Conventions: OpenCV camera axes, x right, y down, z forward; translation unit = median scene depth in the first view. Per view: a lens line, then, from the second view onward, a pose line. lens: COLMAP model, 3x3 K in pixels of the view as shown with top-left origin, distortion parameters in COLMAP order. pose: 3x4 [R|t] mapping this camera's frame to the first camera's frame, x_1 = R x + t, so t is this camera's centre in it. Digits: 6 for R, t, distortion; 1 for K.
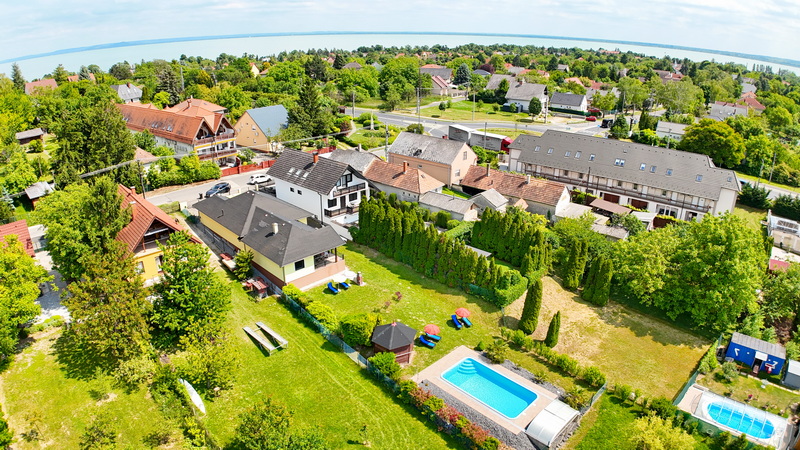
lens RADIAL K [[492.3, 0, 400.0], [0, 492.3, 225.0], [0, 0, 1]] dist [-0.176643, 0.015113]
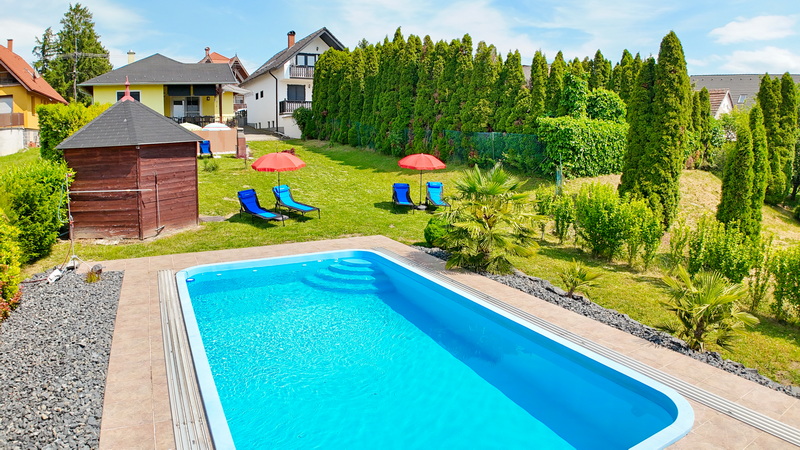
lens RADIAL K [[492.3, 0, 400.0], [0, 492.3, 225.0], [0, 0, 1]] dist [-0.176643, 0.015113]
pose [[0.961336, 0.055379, -0.269750, 0.191439], [-0.108844, 0.976219, -0.187484, 0.262076], [0.252953, 0.209596, 0.944502, 0.667011]]
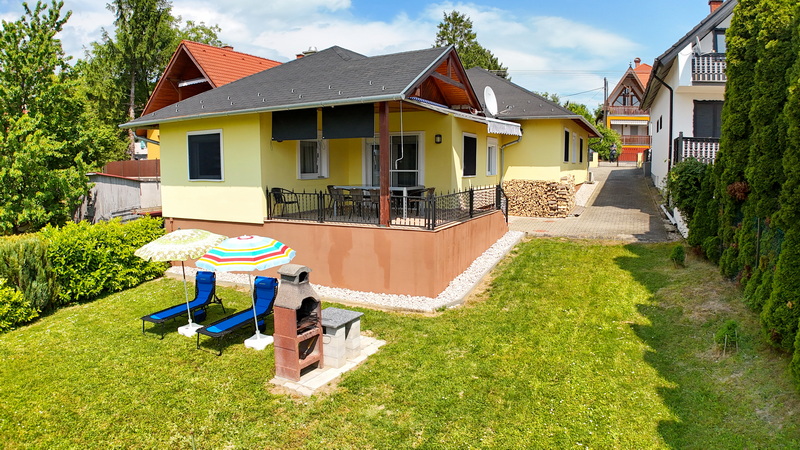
lens RADIAL K [[492.3, 0, 400.0], [0, 492.3, 225.0], [0, 0, 1]] dist [-0.176643, 0.015113]
pose [[0.346867, 0.121972, -0.929949, 0.038871], [-0.352279, 0.935855, -0.008652, 0.082931], [0.869242, 0.330603, 0.367586, 1.019062]]
